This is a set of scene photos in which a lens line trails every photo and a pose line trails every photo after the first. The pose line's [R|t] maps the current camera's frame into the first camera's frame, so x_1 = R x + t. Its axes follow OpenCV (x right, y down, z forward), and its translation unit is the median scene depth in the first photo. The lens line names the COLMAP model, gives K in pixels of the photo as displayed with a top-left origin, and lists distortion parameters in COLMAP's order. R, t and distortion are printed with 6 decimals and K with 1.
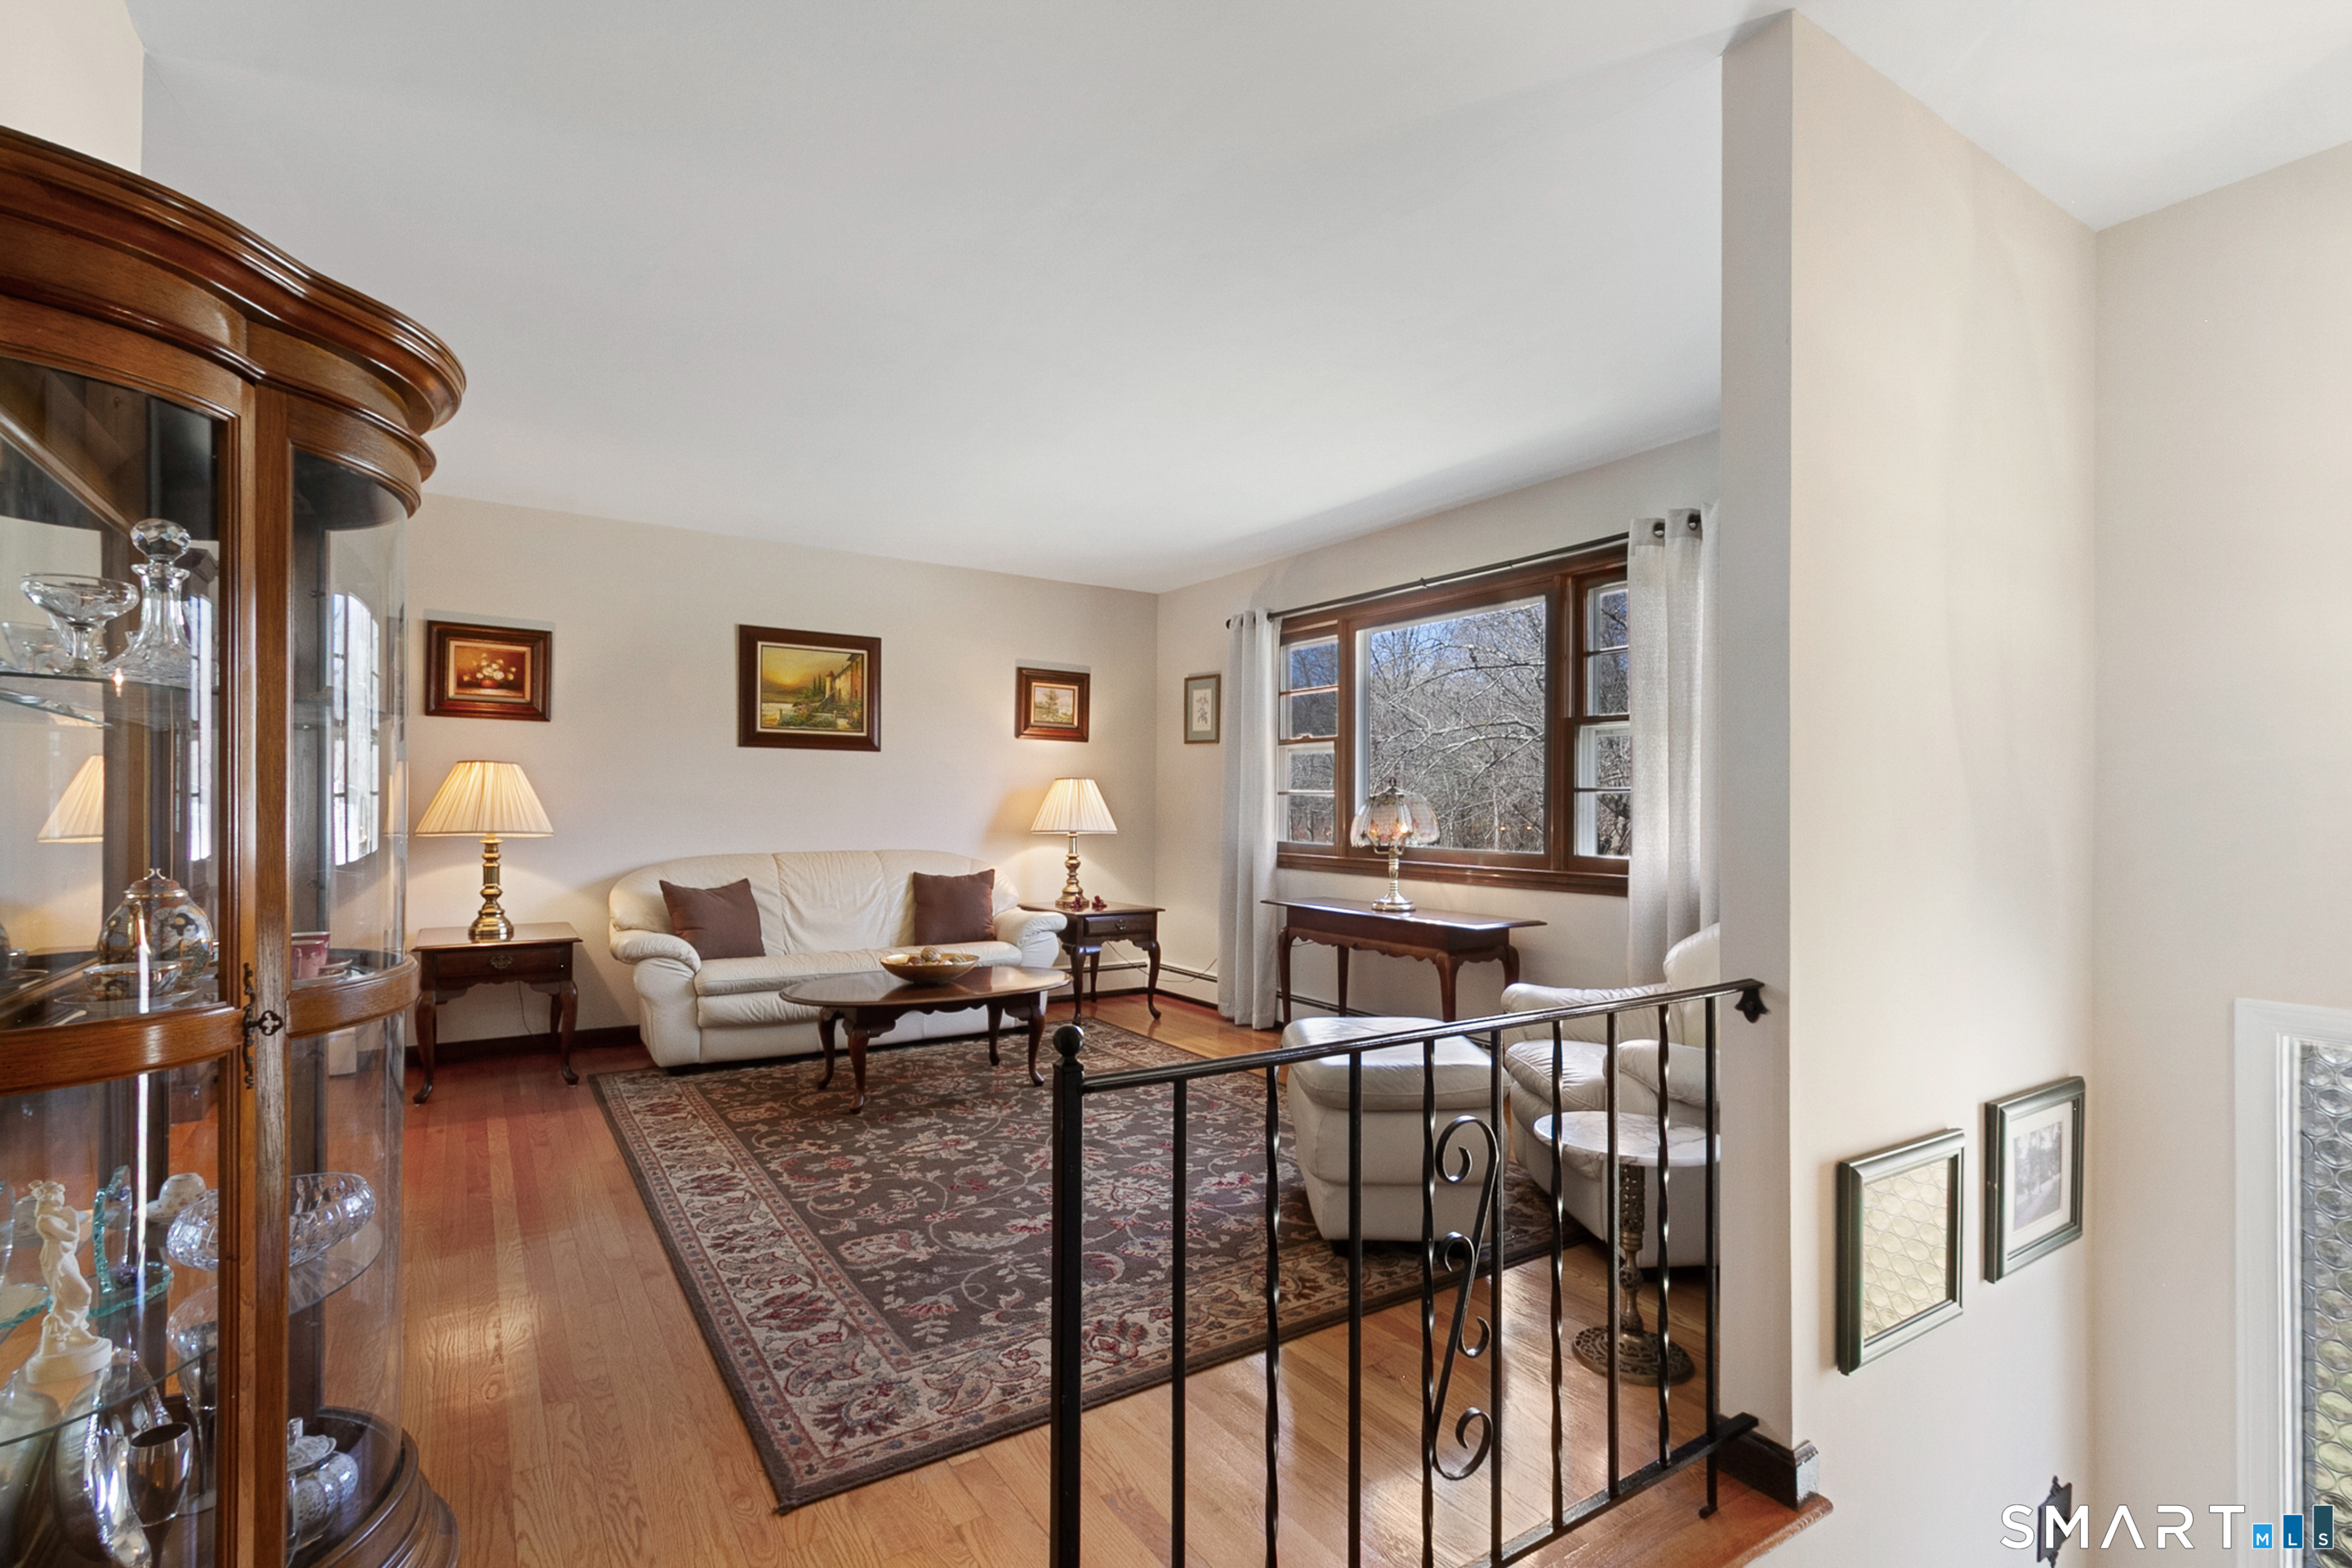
lens RADIAL K [[1096.9, 0, 1180.9], [0, 1096.9, 800.1], [0, 0, 1]] dist [-0.001561, -0.000105]
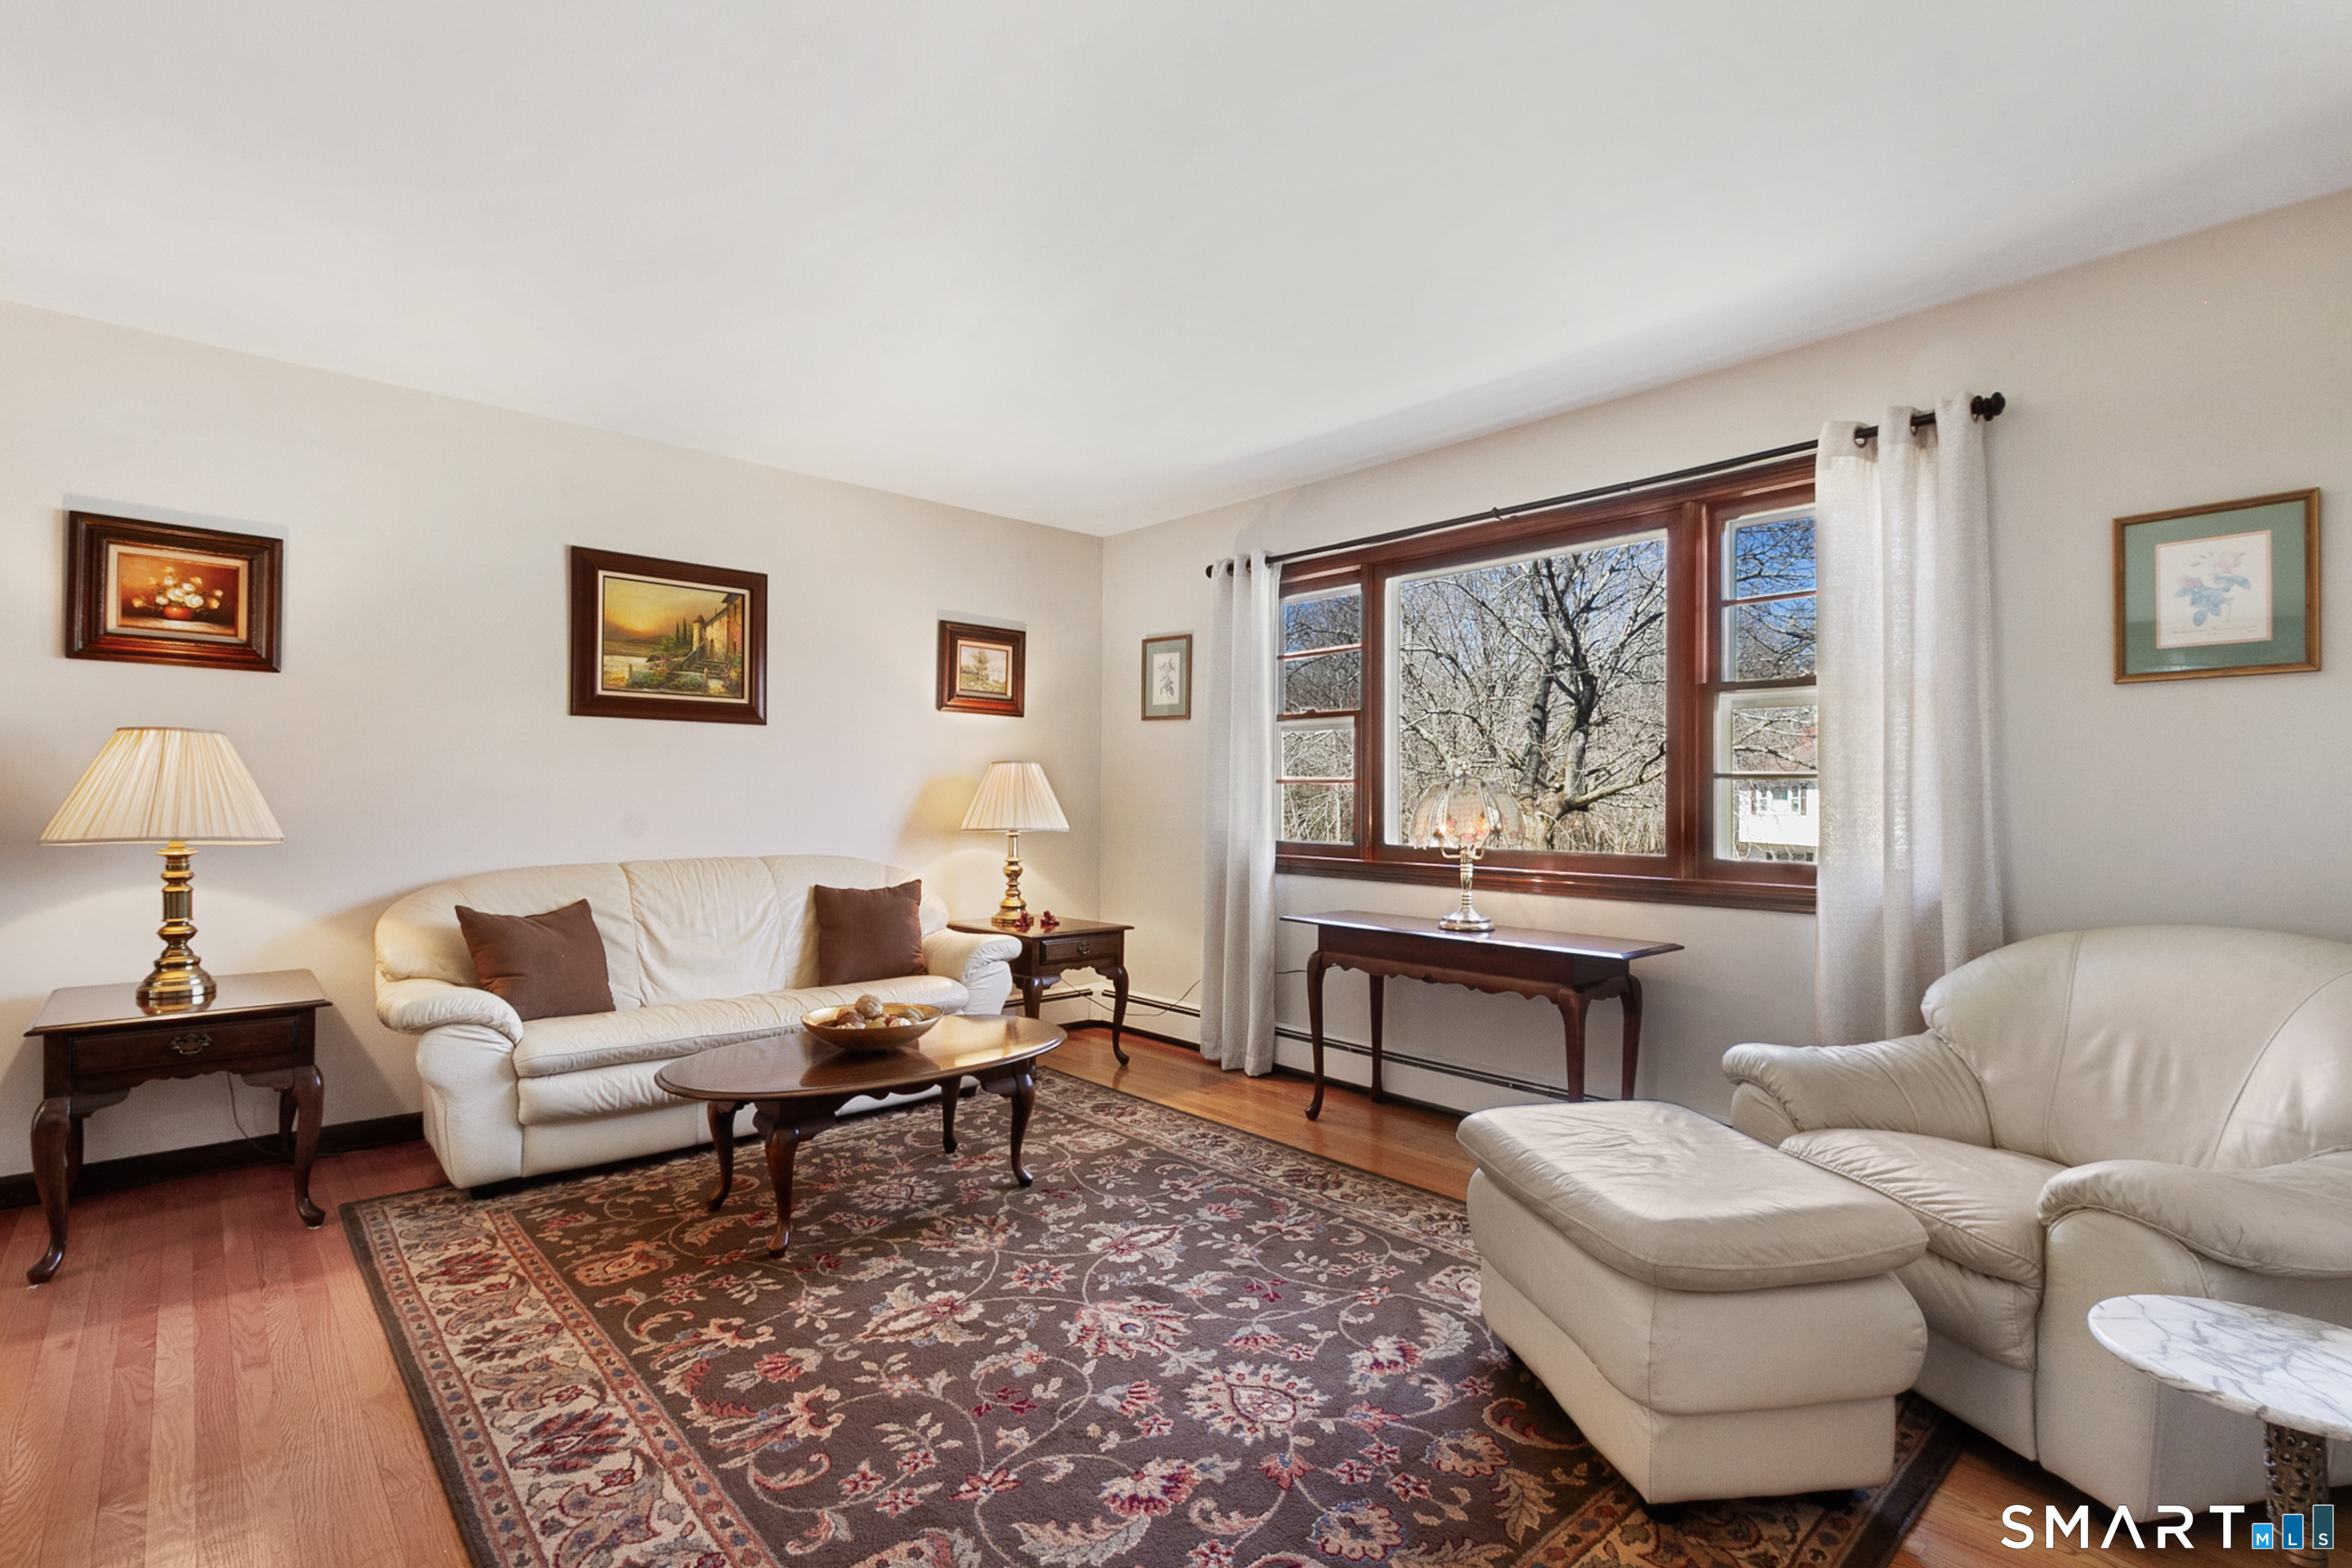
lens RADIAL K [[1149.5, 0, 1183.4], [0, 1149.5, 786.7], [0, 0, 1]] dist [0.004039, 0.000218]
pose [[0.990830, -0.000092, 0.135112, -0.127445], [0.000524, 0.999995, -0.003157, 0.001127], [-0.135111, 0.003198, 0.990825, 0.235142]]
